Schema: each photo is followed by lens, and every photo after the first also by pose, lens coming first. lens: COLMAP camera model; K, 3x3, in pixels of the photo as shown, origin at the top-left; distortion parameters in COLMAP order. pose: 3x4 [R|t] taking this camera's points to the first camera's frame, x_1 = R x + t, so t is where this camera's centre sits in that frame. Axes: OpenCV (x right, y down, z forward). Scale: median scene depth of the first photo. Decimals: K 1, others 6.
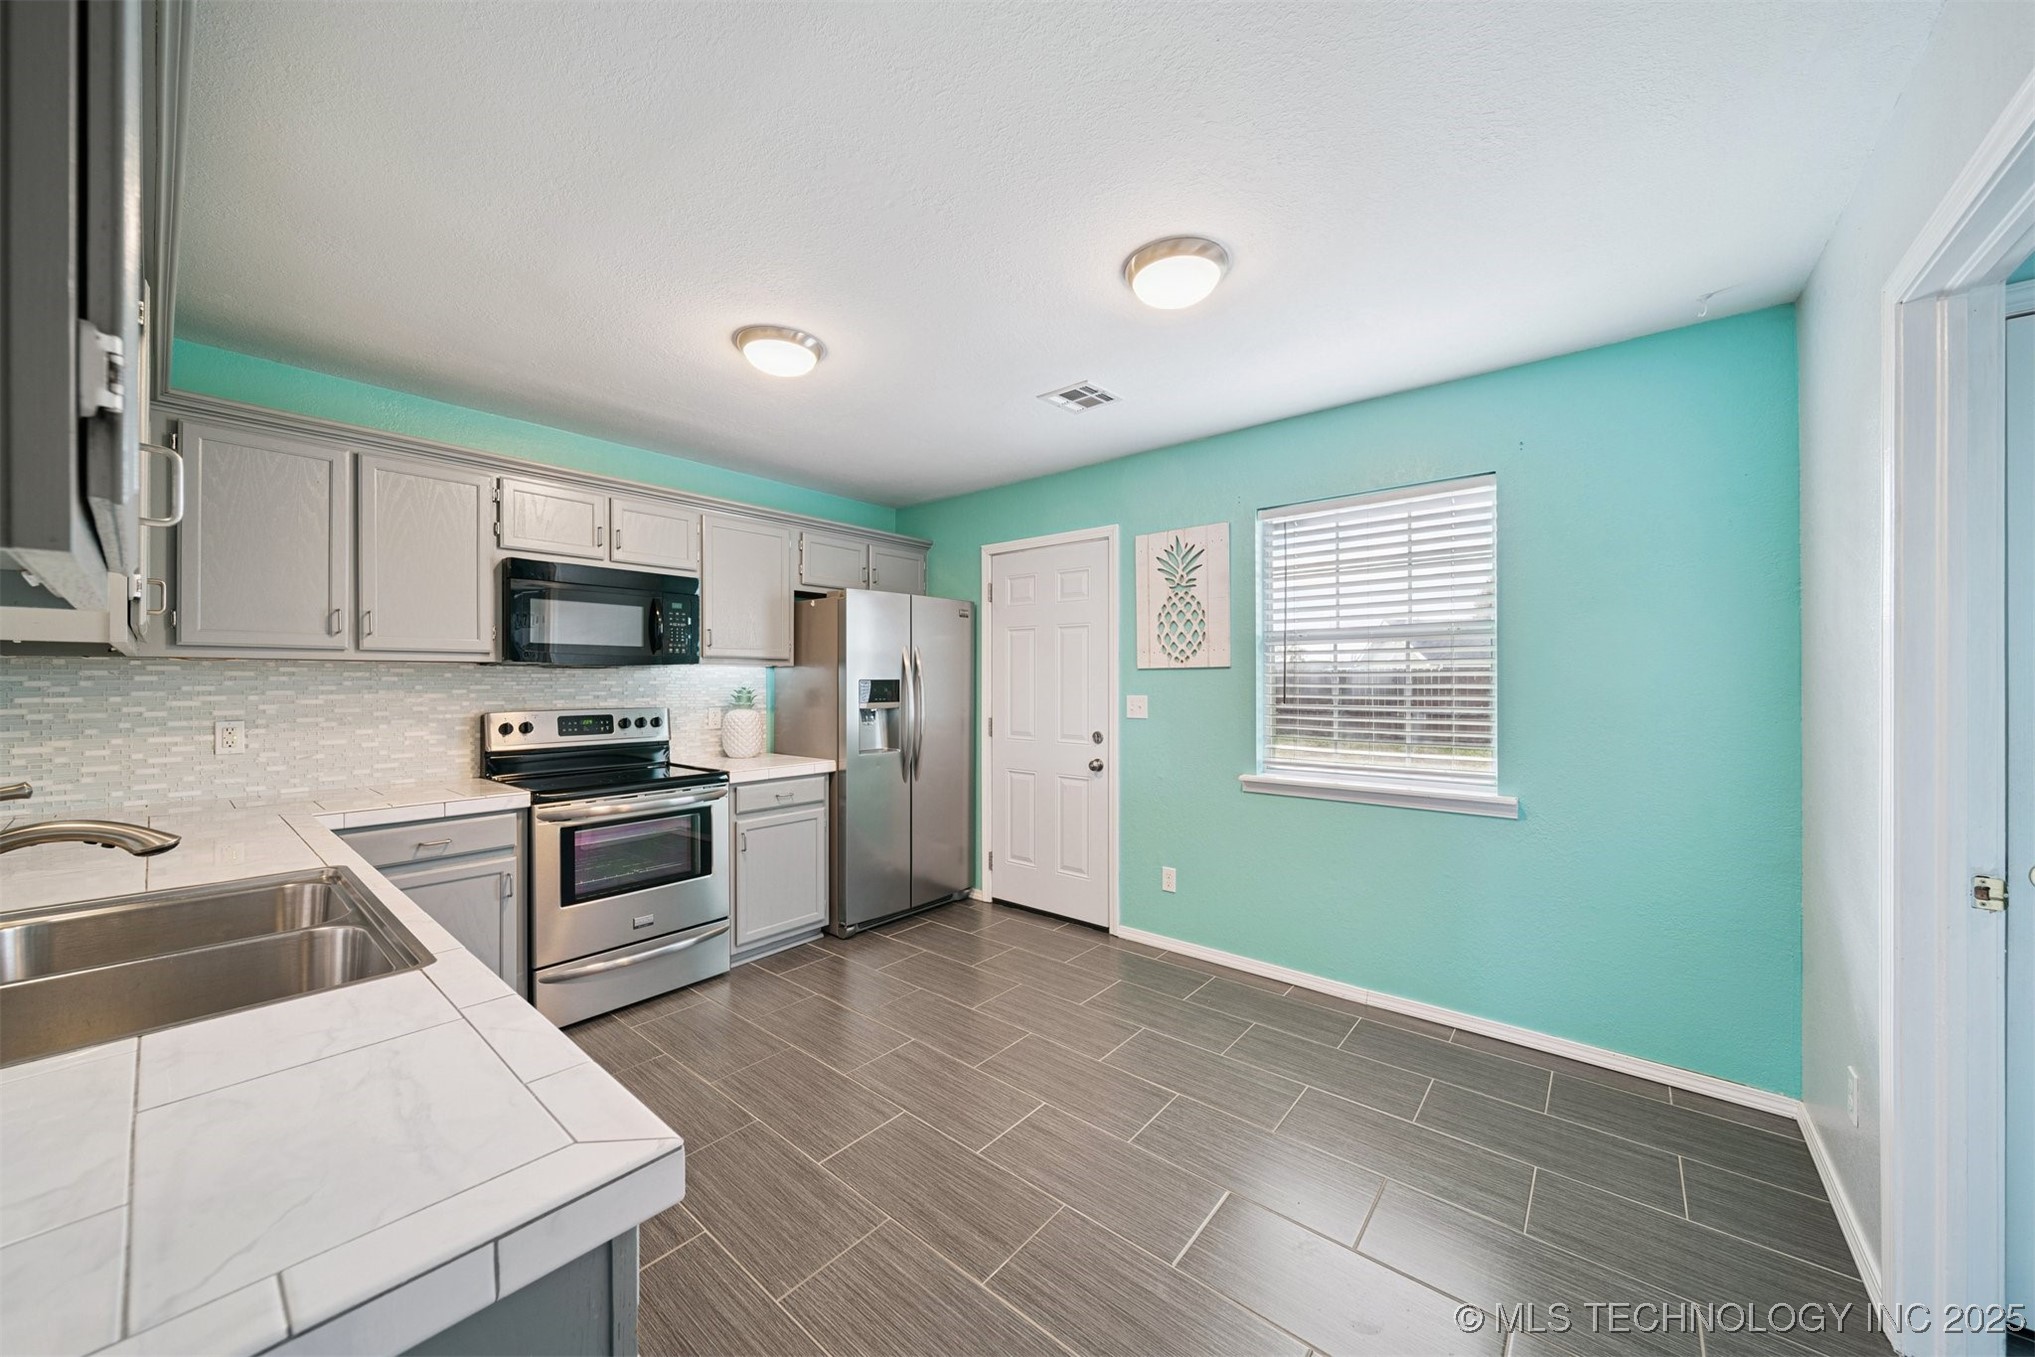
lens RADIAL K [[718.5, 0, 1023.4], [0, 718.5, 681.5], [0, 0, 1]] dist [0.002701, 0.000143]
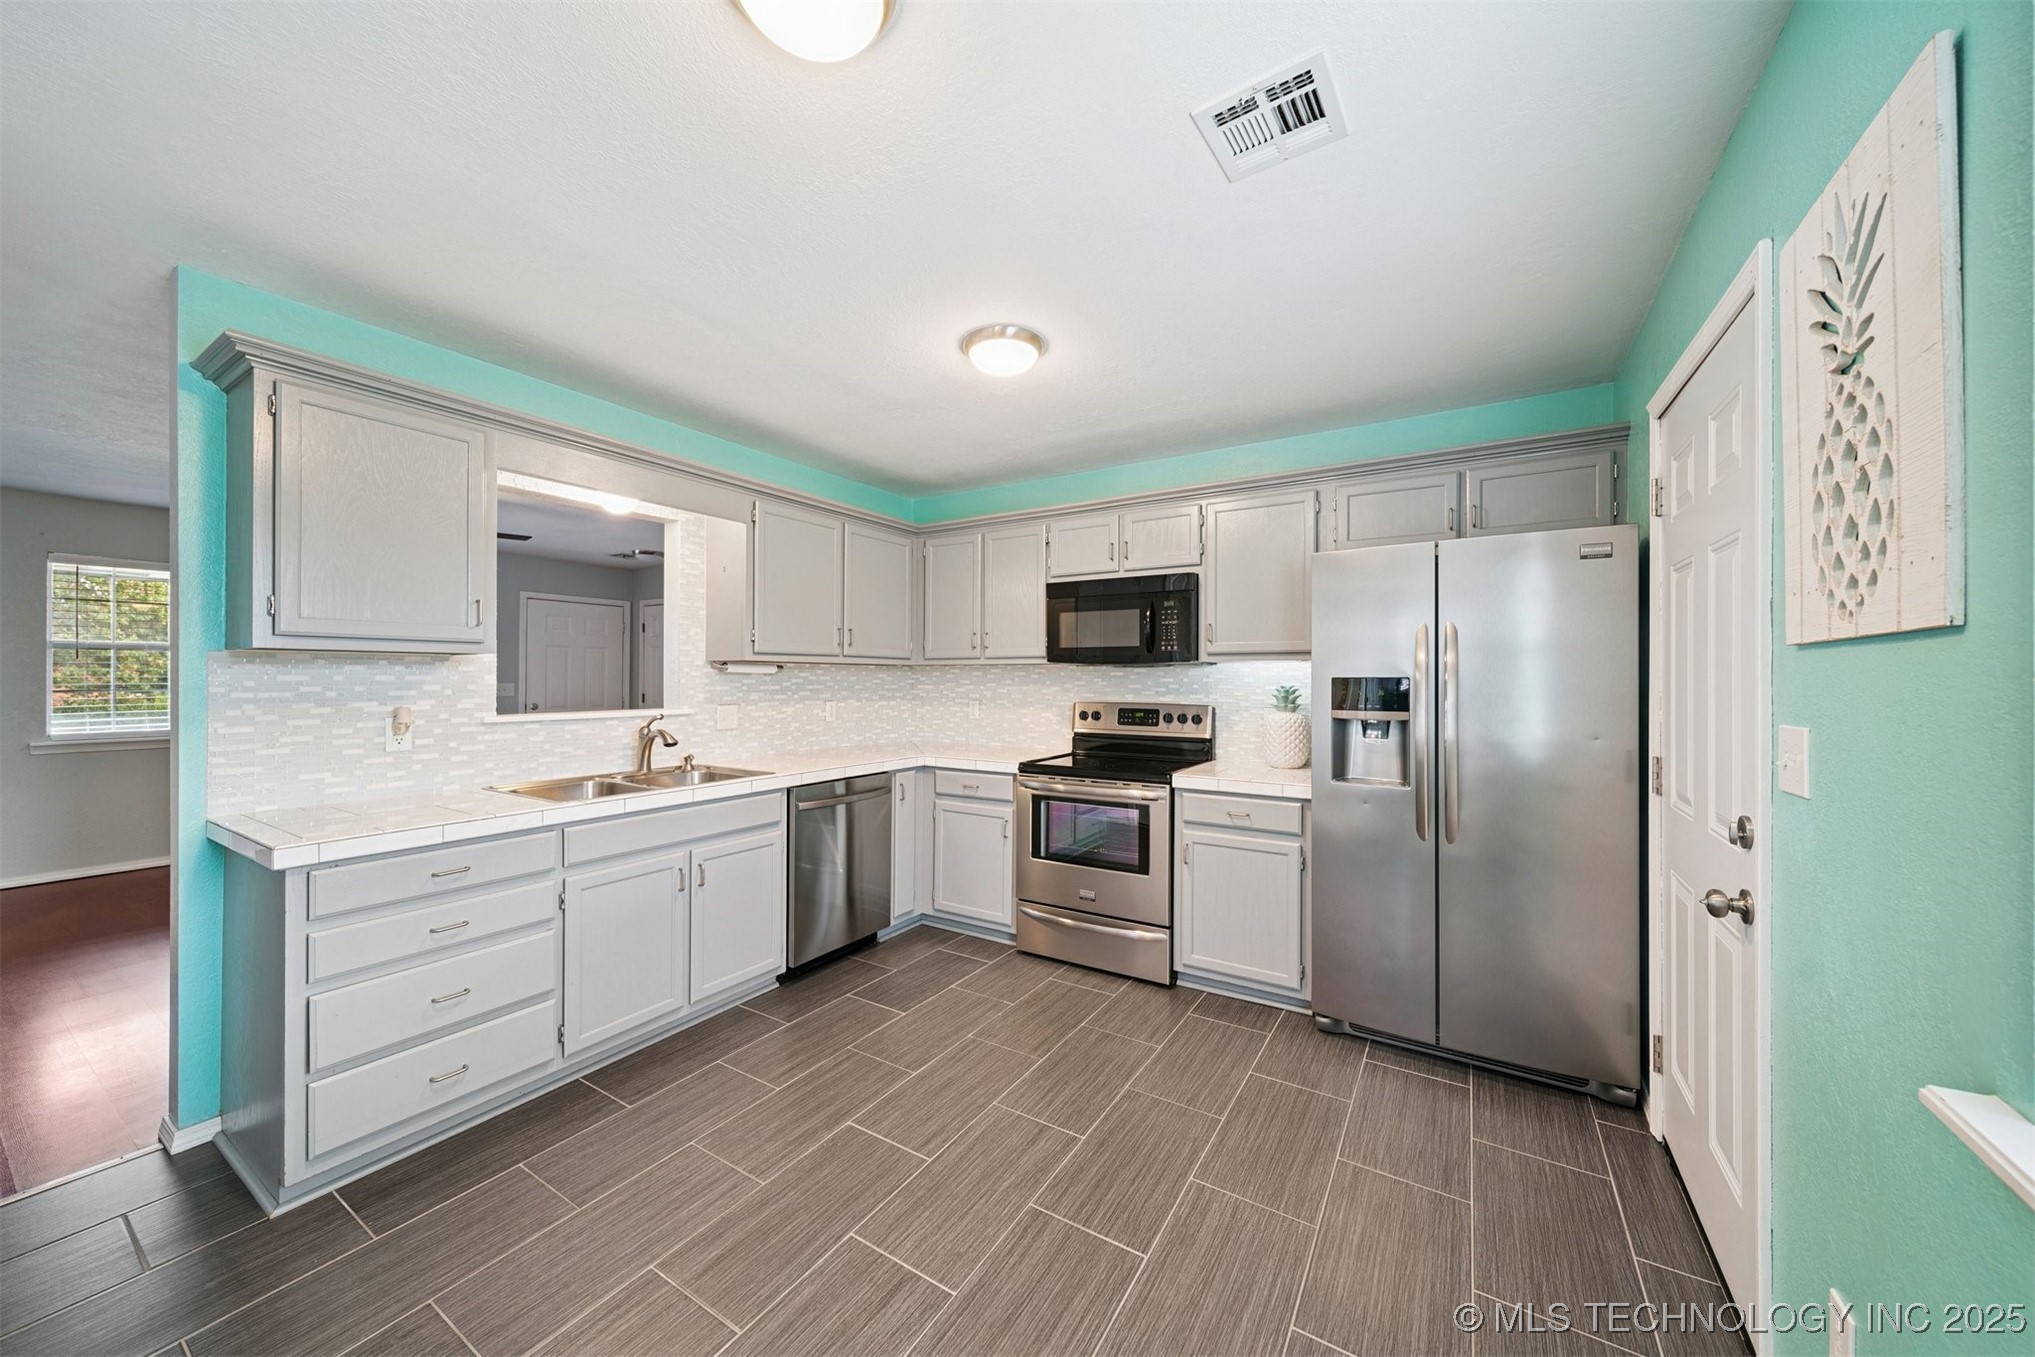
lens RADIAL K [[718.5, 0, 1014.7], [0, 718.5, 678.1], [0, 0, 1]] dist [0.002701, 0.000143]
pose [[0.126242, 0.001936, -0.991998, 0.550460], [-0.004480, 0.999989, 0.001382, -0.001719], [0.991989, 0.004269, 0.126249, 0.742885]]
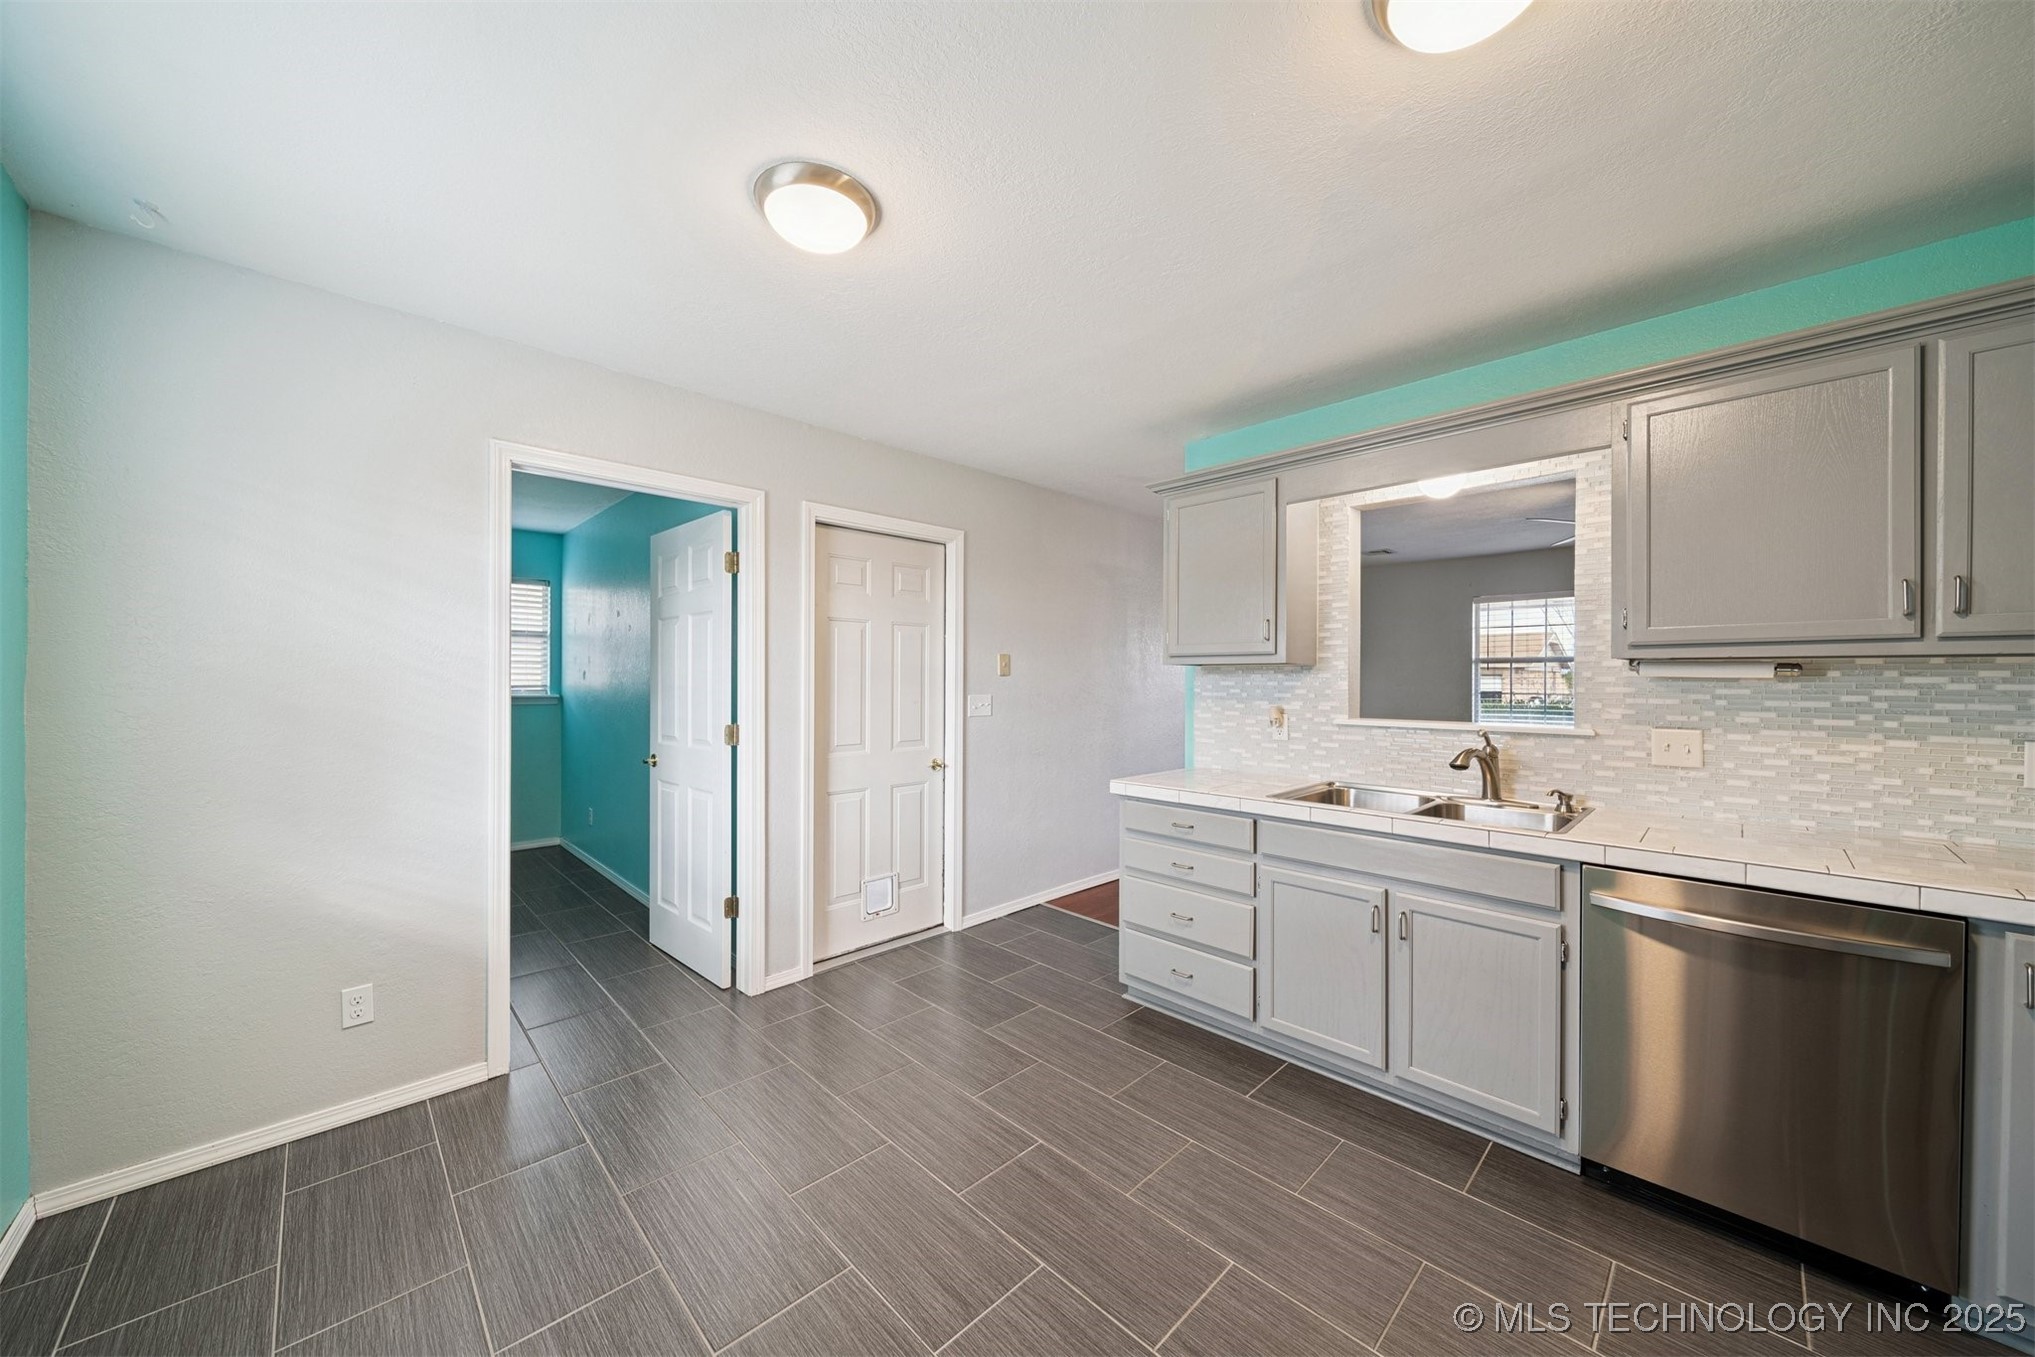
lens RADIAL K [[718.5, 0, 1021.0], [0, 718.5, 678.1], [0, 0, 1]] dist [0.002701, 0.000143]
pose [[-0.994307, -0.003044, 0.106505, -0.085506], [-0.003188, 0.999994, -0.001185, -0.003059], [-0.106501, -0.001517, -0.994311, 1.243692]]
